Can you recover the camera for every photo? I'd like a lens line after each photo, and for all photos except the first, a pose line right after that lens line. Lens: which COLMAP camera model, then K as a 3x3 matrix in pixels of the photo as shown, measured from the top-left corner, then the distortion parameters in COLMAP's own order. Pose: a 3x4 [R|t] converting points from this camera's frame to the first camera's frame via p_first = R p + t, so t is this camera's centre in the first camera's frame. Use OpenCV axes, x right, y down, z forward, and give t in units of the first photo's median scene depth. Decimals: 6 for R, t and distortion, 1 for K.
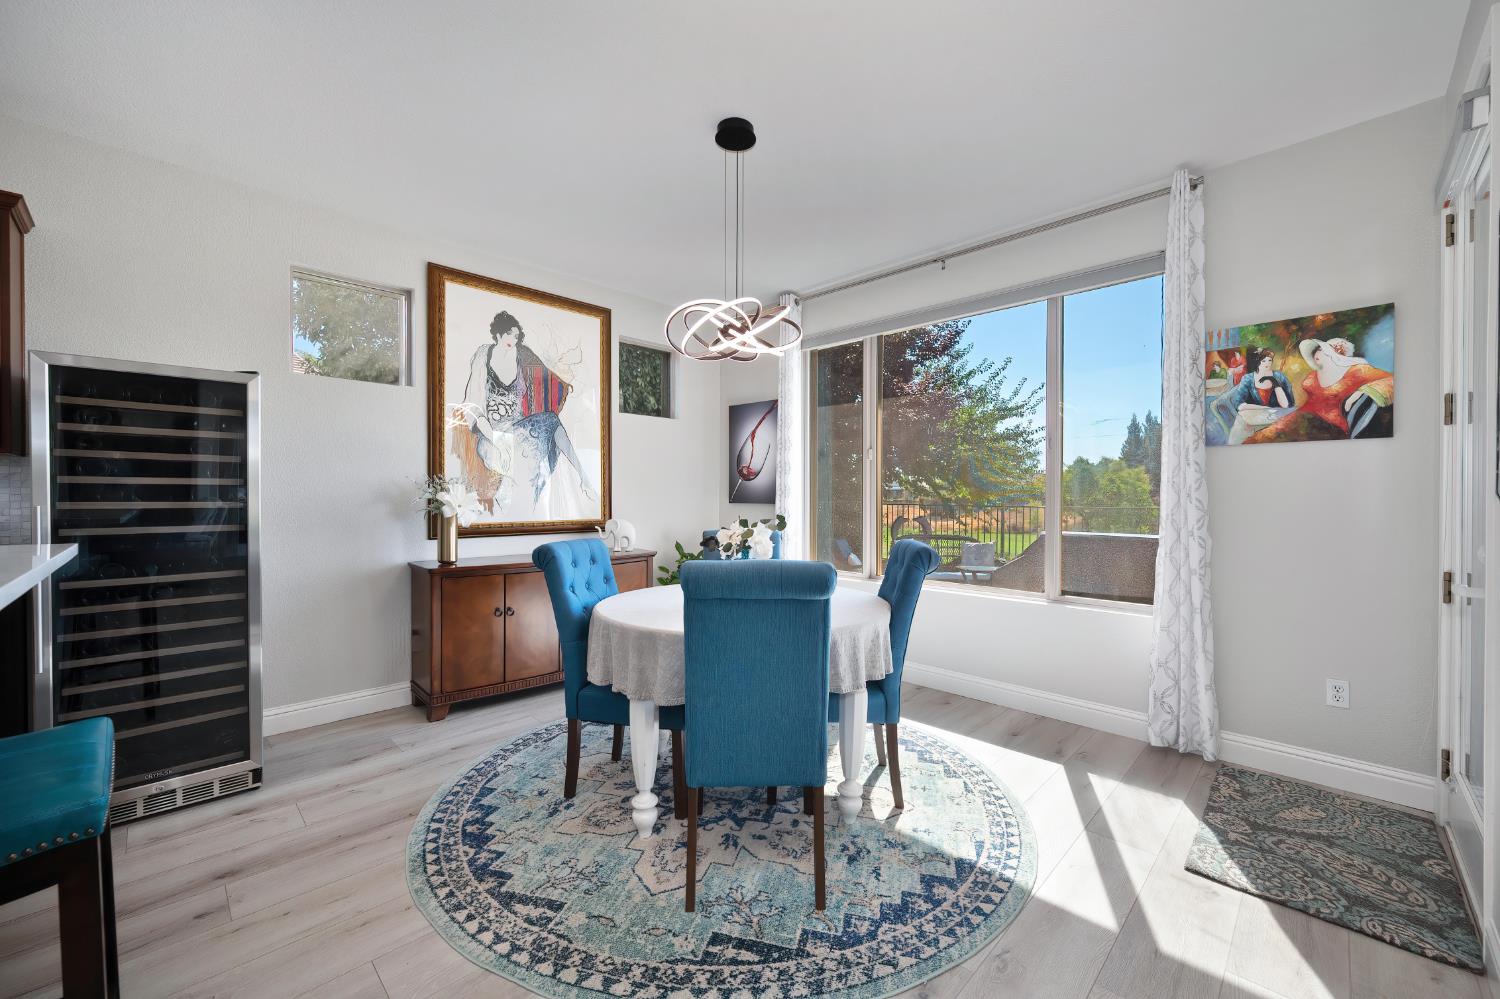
lens RADIAL K [[596.3, 0, 750.0], [0, 596.3, 499.5], [0, 0, 1]] dist [-0.001148, -0.000078]
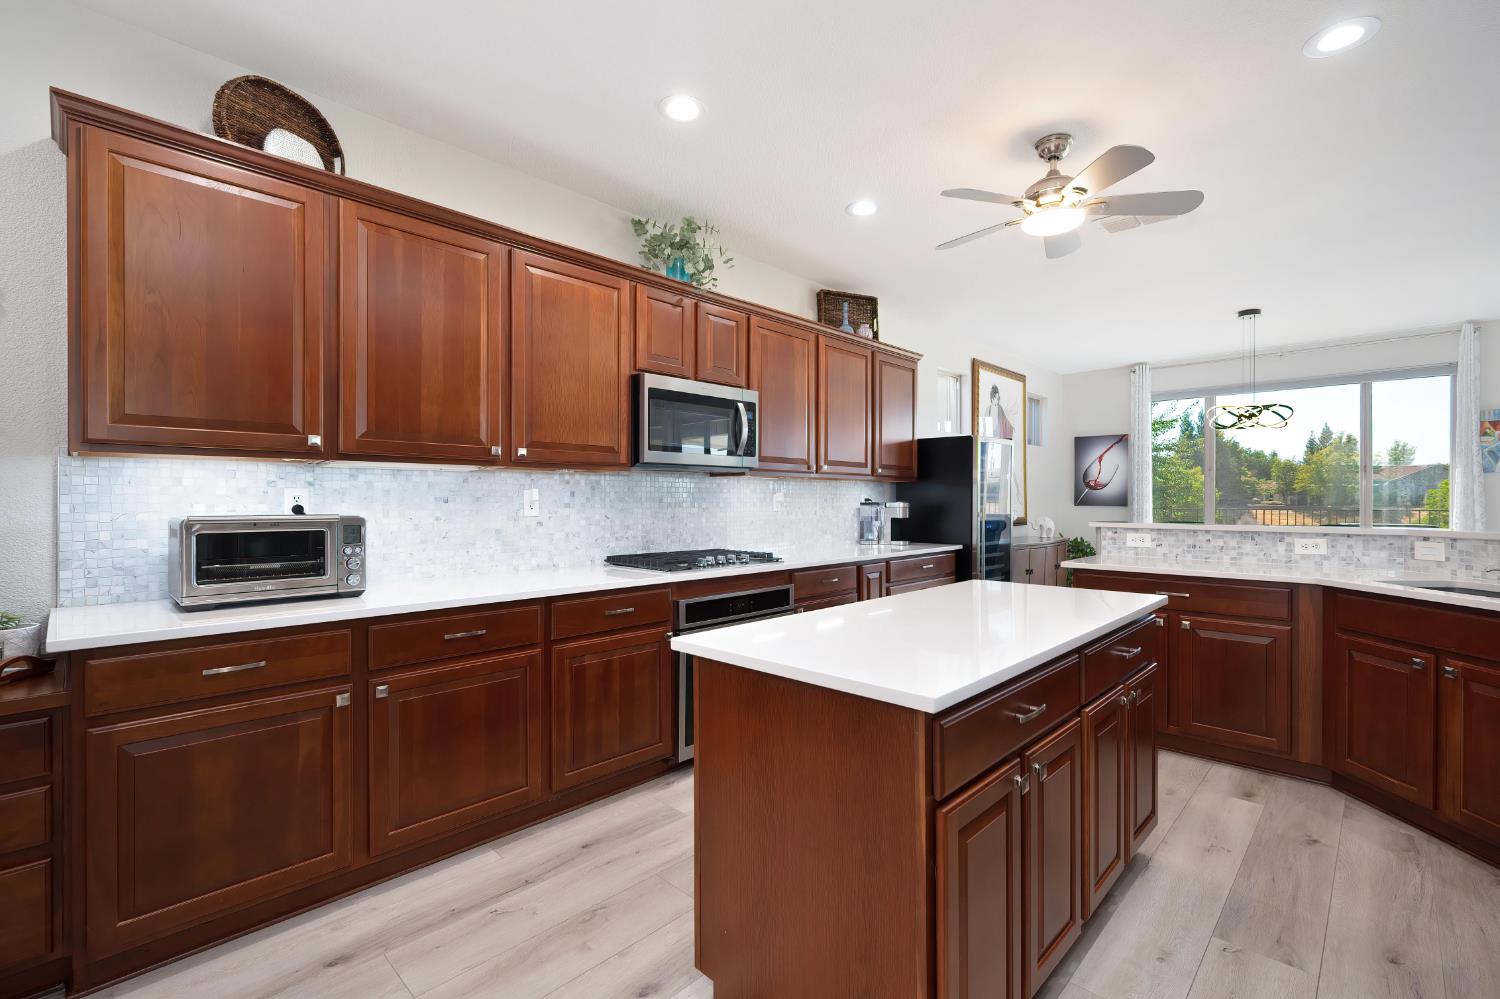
lens RADIAL K [[661.4, 0, 750.0], [0, 661.4, 499.5], [0, 0, 1]] dist [0.011364, 0.000338]
pose [[0.999892, -0.003160, 0.014376, -1.056323], [0.003272, 0.999964, -0.007770, 0.000874], [-0.014351, 0.007816, 0.999866, -0.718998]]
